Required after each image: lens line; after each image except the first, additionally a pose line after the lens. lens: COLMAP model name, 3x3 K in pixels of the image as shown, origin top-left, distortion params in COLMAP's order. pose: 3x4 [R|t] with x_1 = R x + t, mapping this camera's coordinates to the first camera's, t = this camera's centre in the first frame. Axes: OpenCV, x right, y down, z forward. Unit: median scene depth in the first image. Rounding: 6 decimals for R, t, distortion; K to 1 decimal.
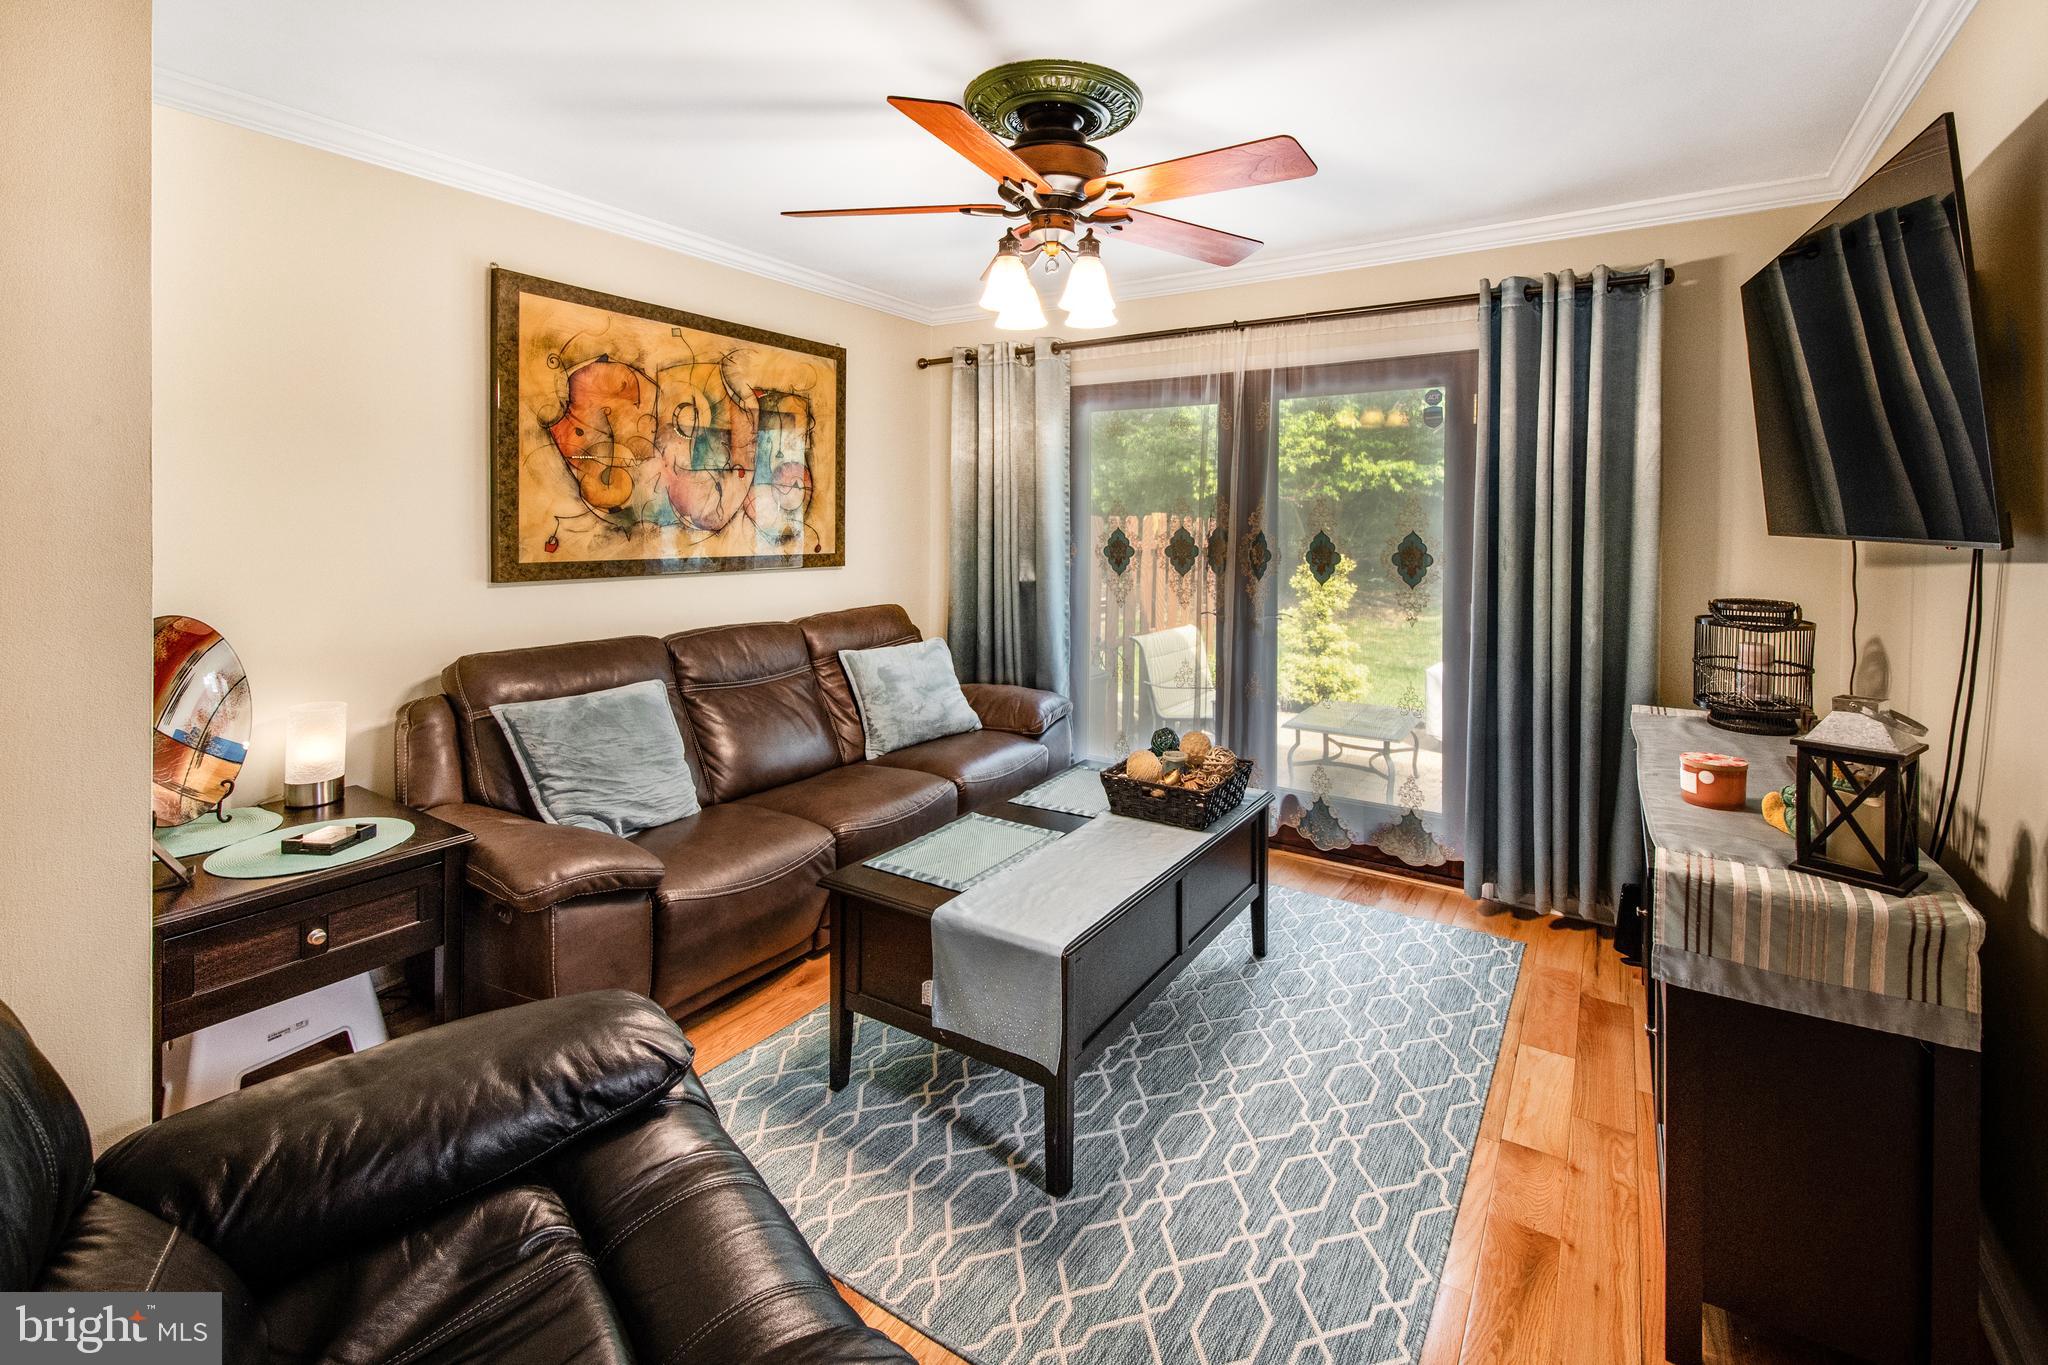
lens RADIAL K [[875.3, 0, 1024.3], [0, 875.3, 531.3], [0, 0, 1]] dist [0.030232, -0.019297]
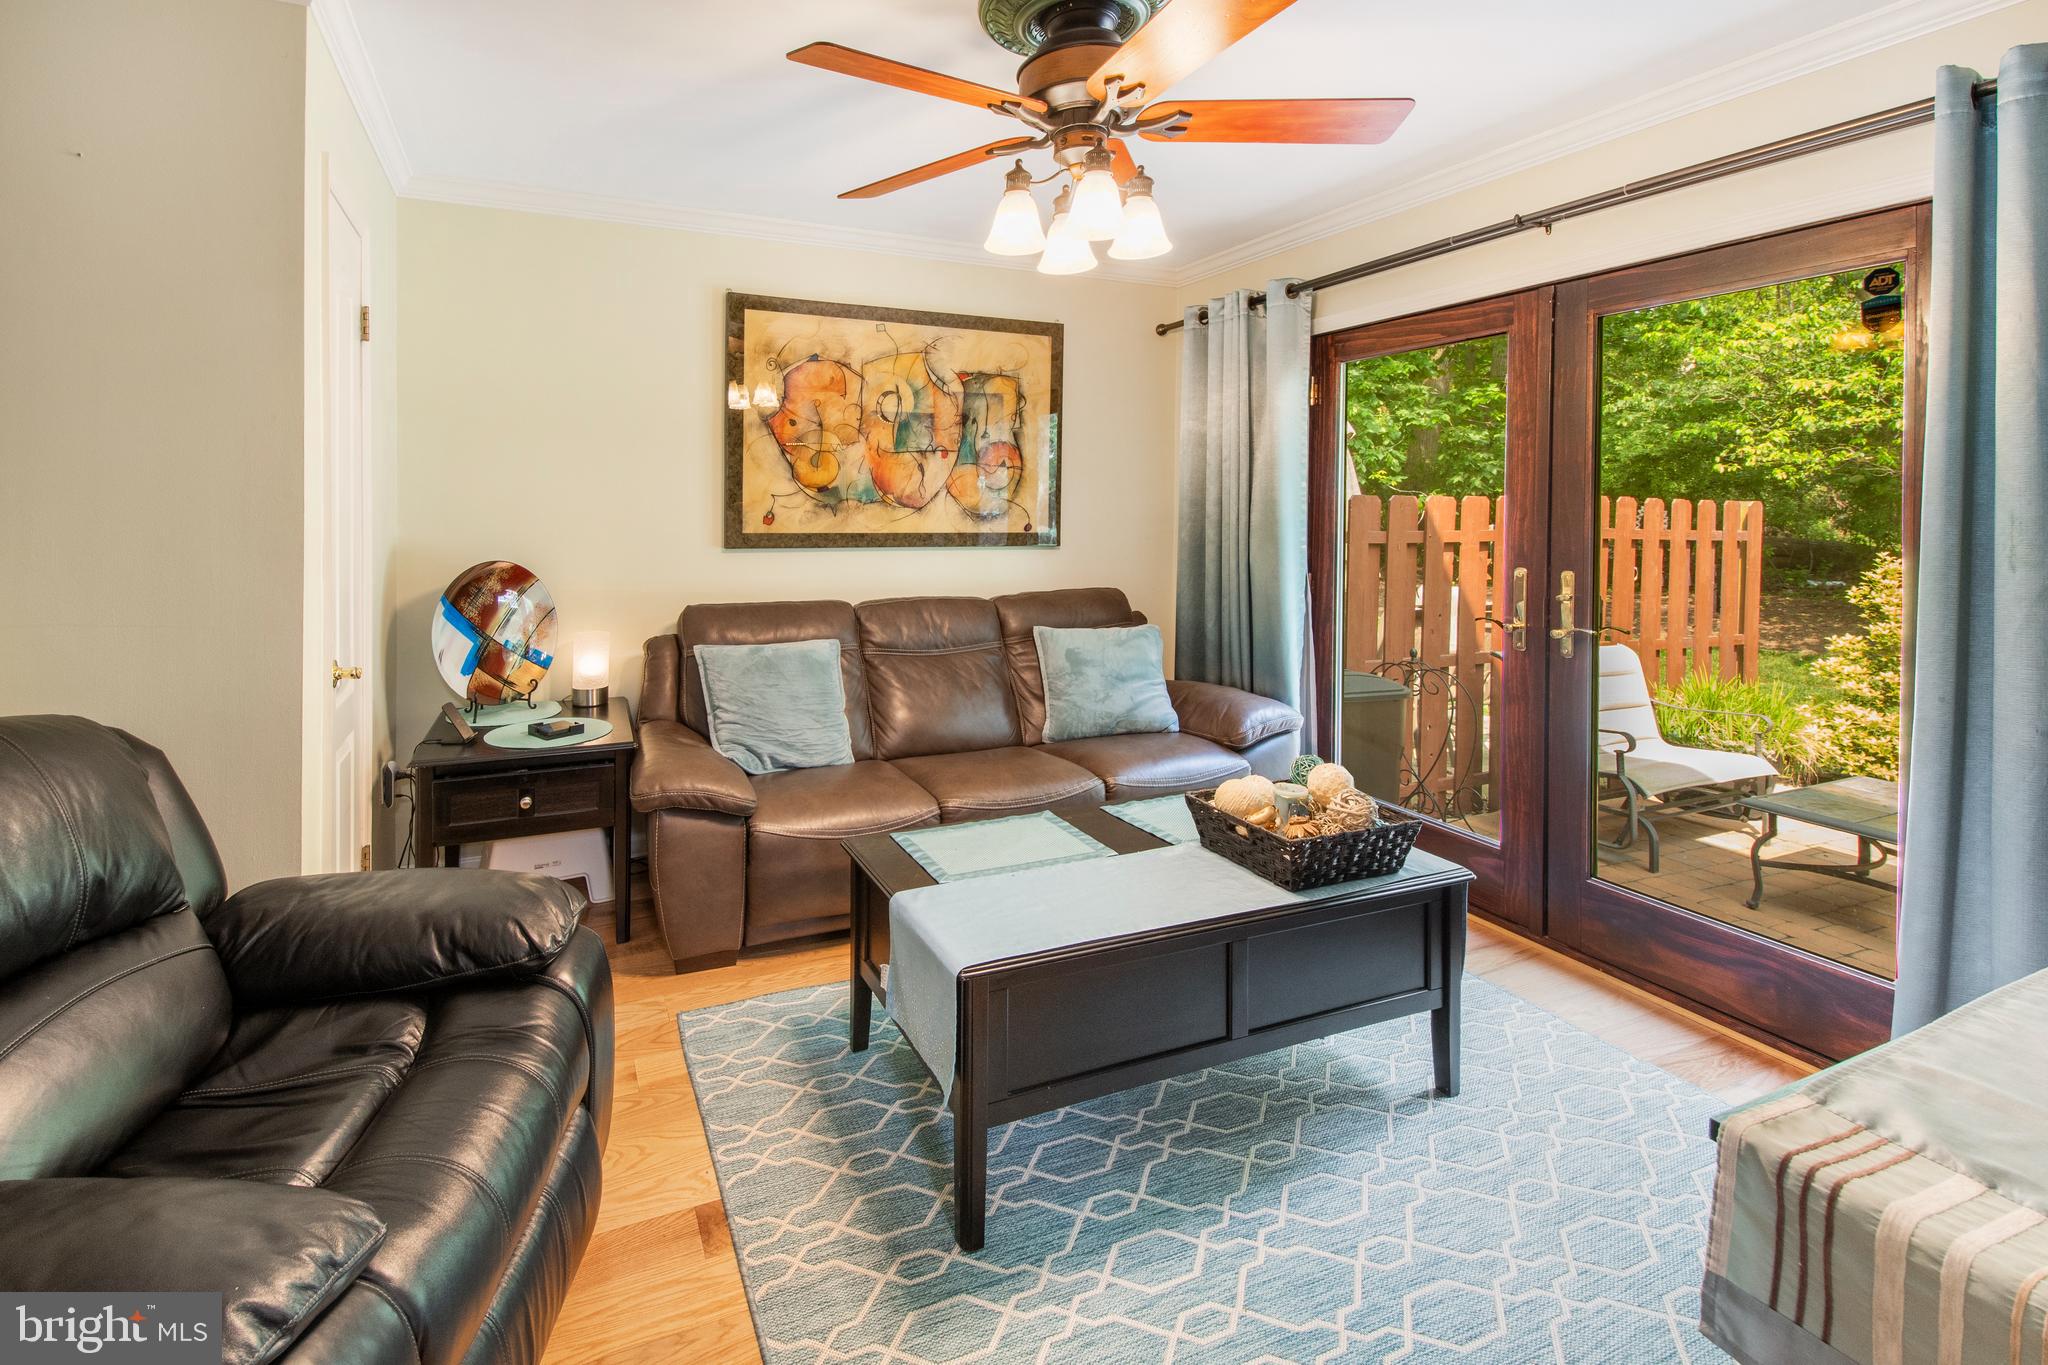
lens RADIAL K [[871.7, 0, 948.9], [0, 871.7, 522.0], [0, 0, 1]] dist [0.030595, -0.018802]
pose [[0.817672, 0.004885, -0.575664, 0.329839], [-0.006805, 0.999976, -0.001179, 0.019151], [0.575644, 0.004881, 0.817686, 0.169849]]
